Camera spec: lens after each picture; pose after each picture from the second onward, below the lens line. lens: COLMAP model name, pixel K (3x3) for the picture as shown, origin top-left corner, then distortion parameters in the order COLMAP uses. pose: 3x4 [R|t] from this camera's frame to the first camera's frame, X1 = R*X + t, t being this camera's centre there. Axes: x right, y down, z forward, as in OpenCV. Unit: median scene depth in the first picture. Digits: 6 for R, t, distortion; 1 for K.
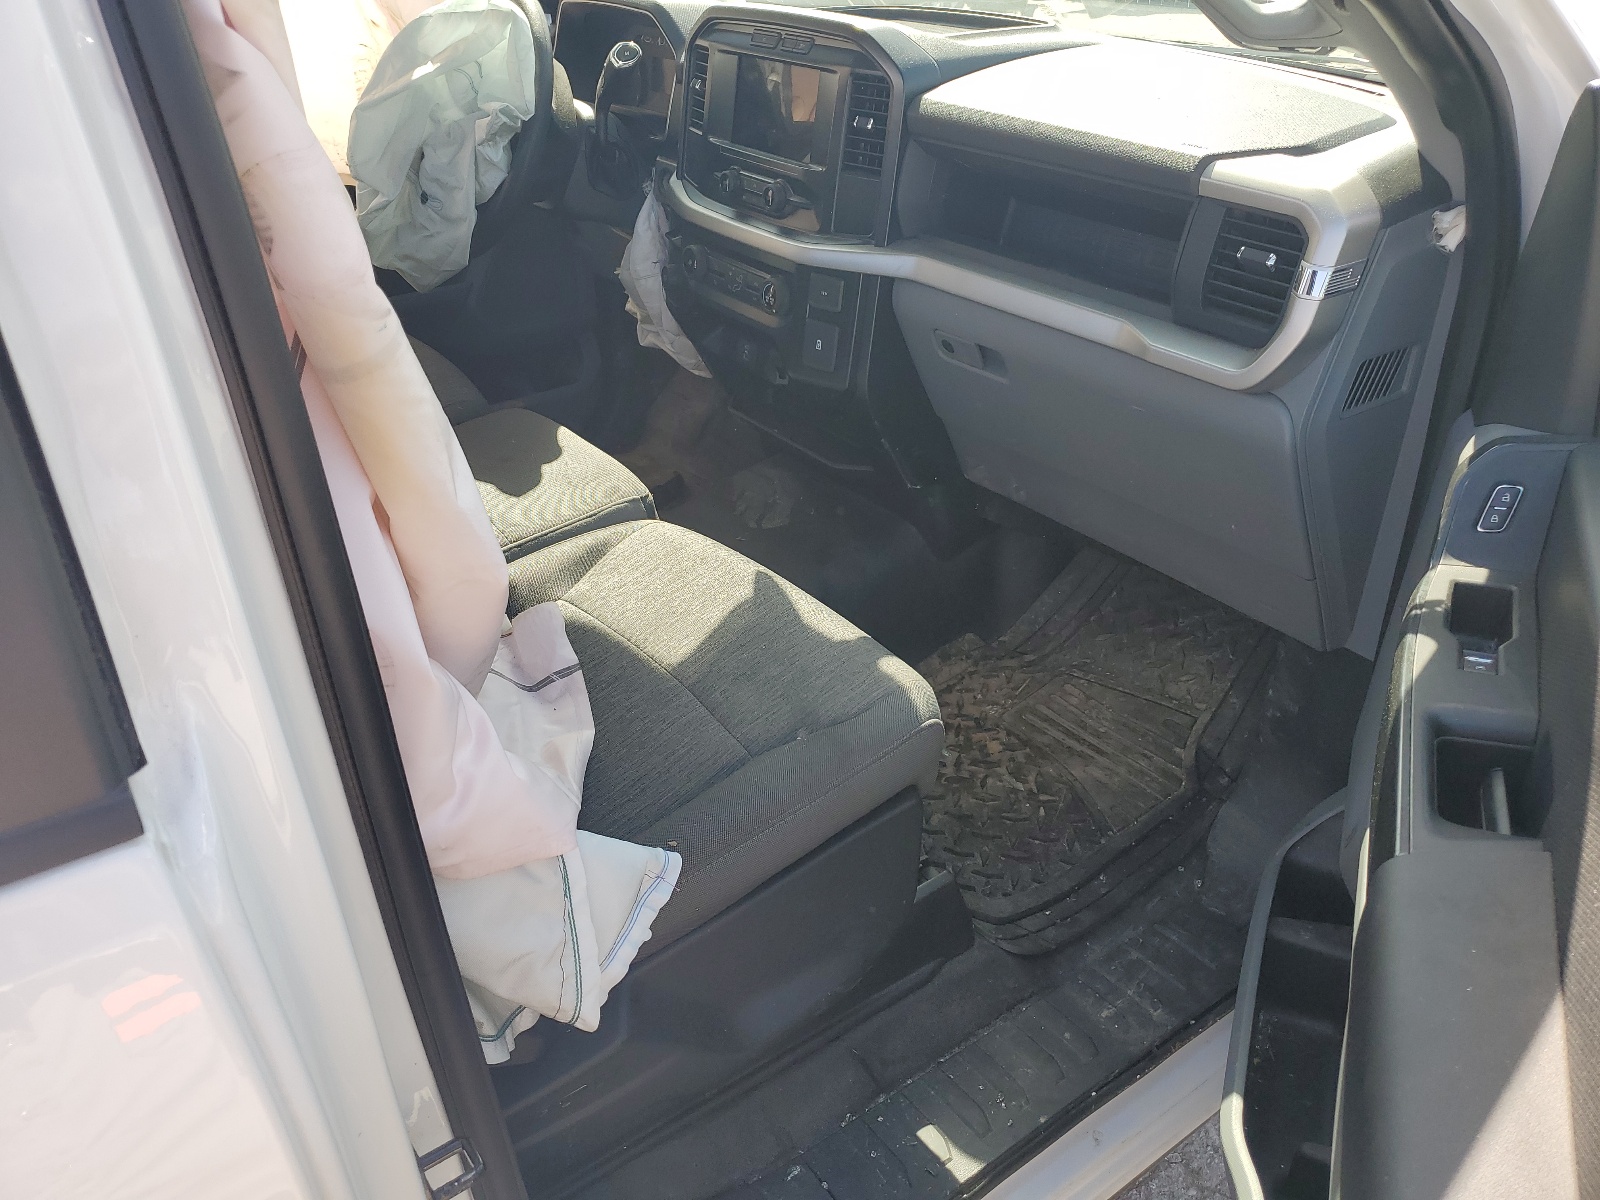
lens RADIAL K [[1204.6, 0, 803.1], [0, 1204.6, 587.6], [0, 0, 1]] dist [0.015458, -0.009873]
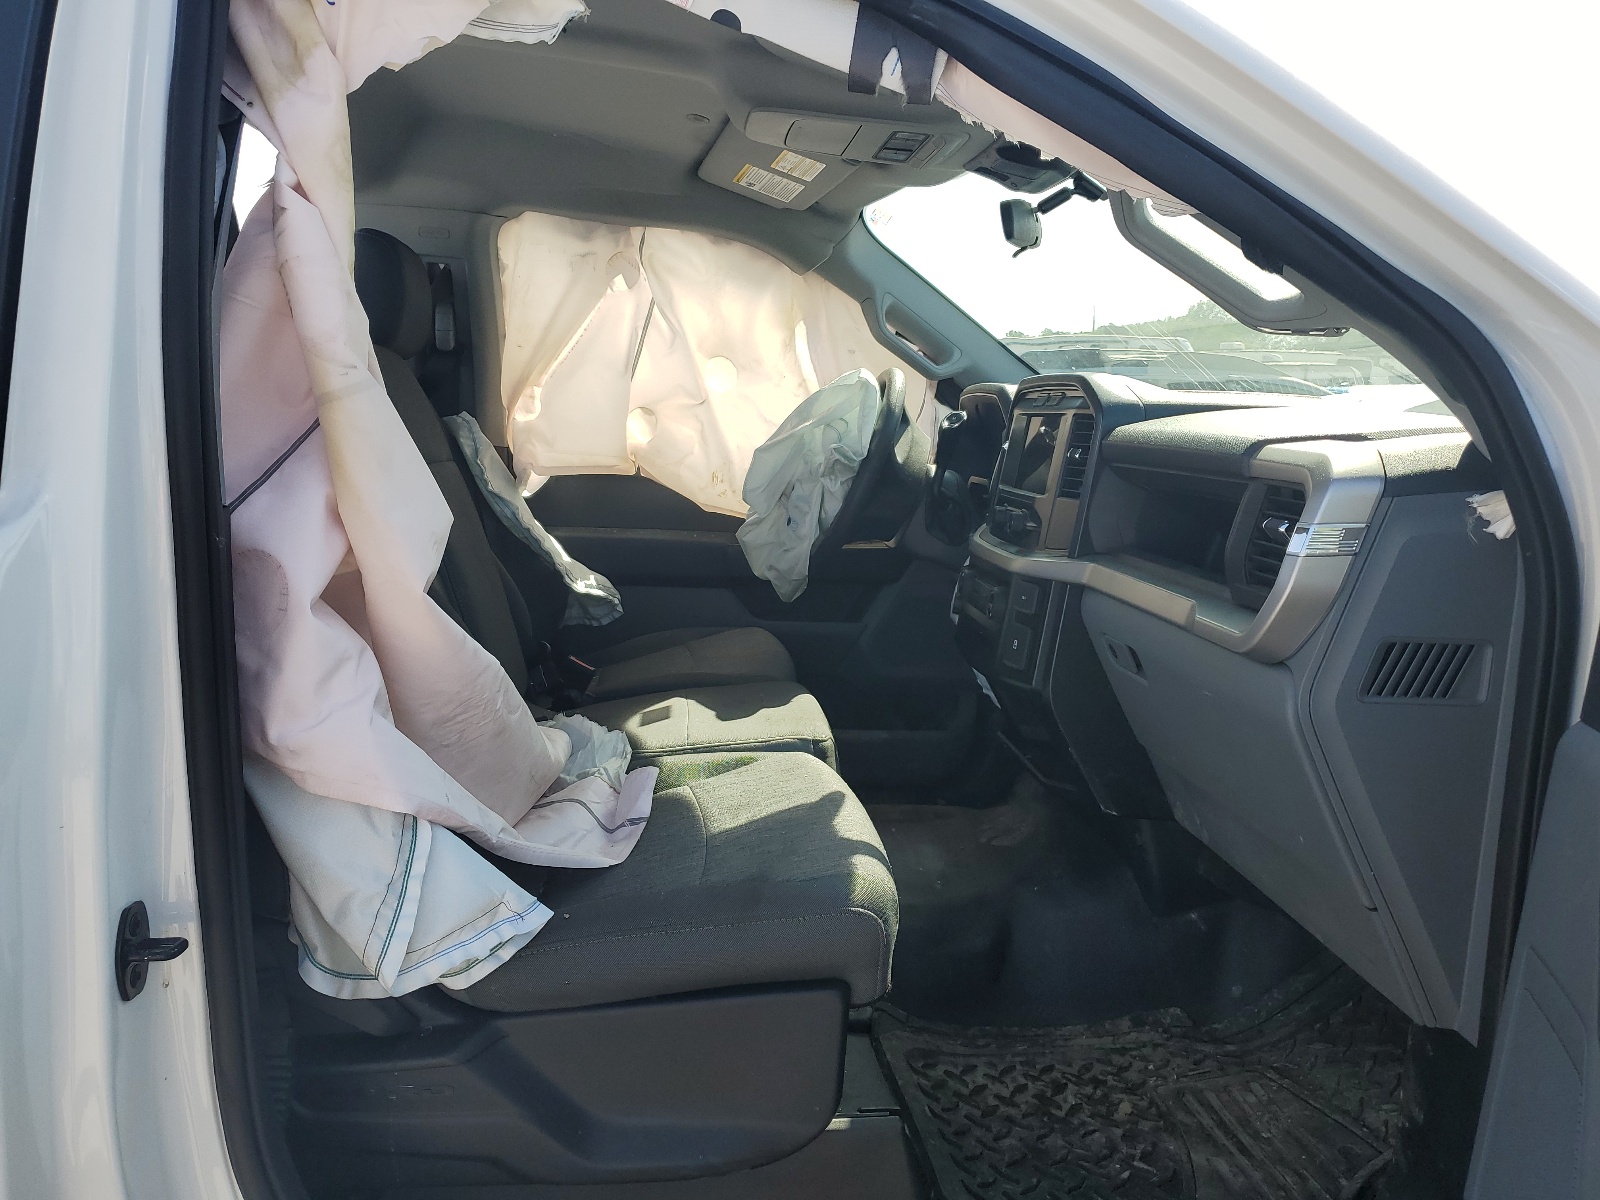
lens RADIAL K [[1204.6, 0, 789.8], [0, 1204.6, 603.7], [0, 0, 1]] dist [0.015458, -0.009873]
pose [[0.857086, 0.116407, -0.501850, 0.351848], [-0.293472, 0.910948, -0.289909, 0.125242], [0.423412, 0.395756, 0.814923, 0.029634]]
